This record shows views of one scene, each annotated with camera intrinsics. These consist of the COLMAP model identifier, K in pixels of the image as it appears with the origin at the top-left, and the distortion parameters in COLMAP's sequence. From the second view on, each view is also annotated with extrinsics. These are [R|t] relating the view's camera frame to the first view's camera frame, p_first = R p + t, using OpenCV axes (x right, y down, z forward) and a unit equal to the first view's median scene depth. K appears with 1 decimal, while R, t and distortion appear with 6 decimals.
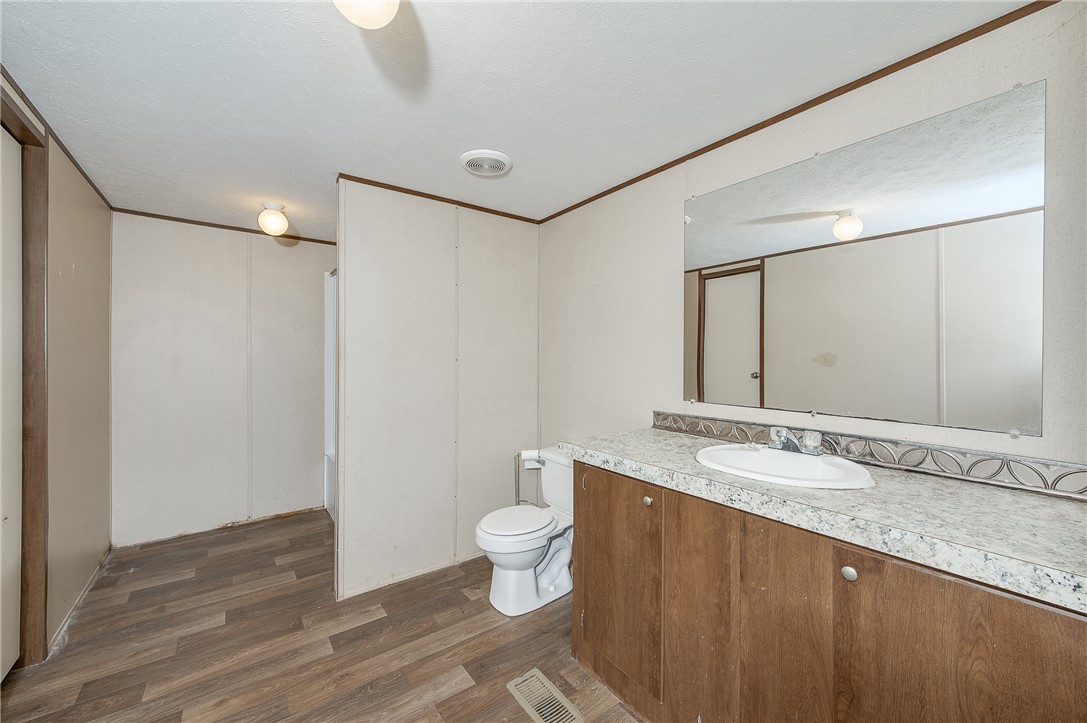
lens RADIAL K [[432.5, 0, 547.4], [0, 432.5, 357.2], [0, 0, 1]] dist [-0.001396, -0.000323]
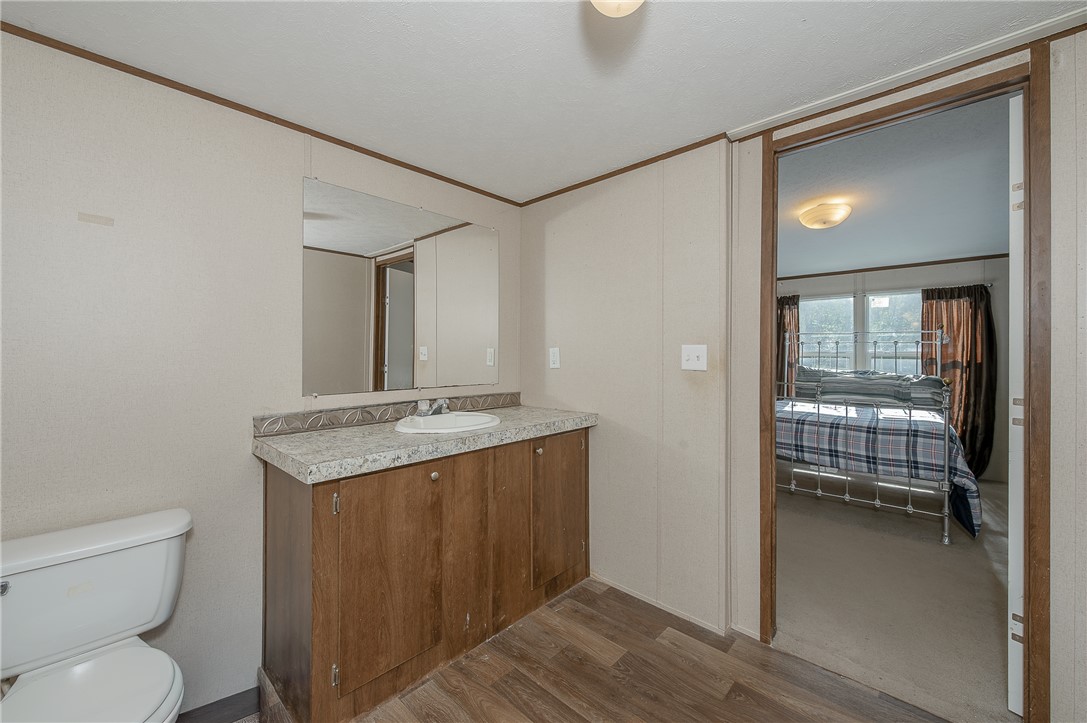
lens RADIAL K [[438.2, 0, 538.7], [0, 438.2, 354.8], [0, 0, 1]] dist [-0.002139, -0.000576]
pose [[-0.192111, -0.007421, 0.981345, -0.939785], [-0.001066, 0.999972, 0.007353, 0.006150], [-0.981373, 0.000366, -0.192114, 0.948150]]
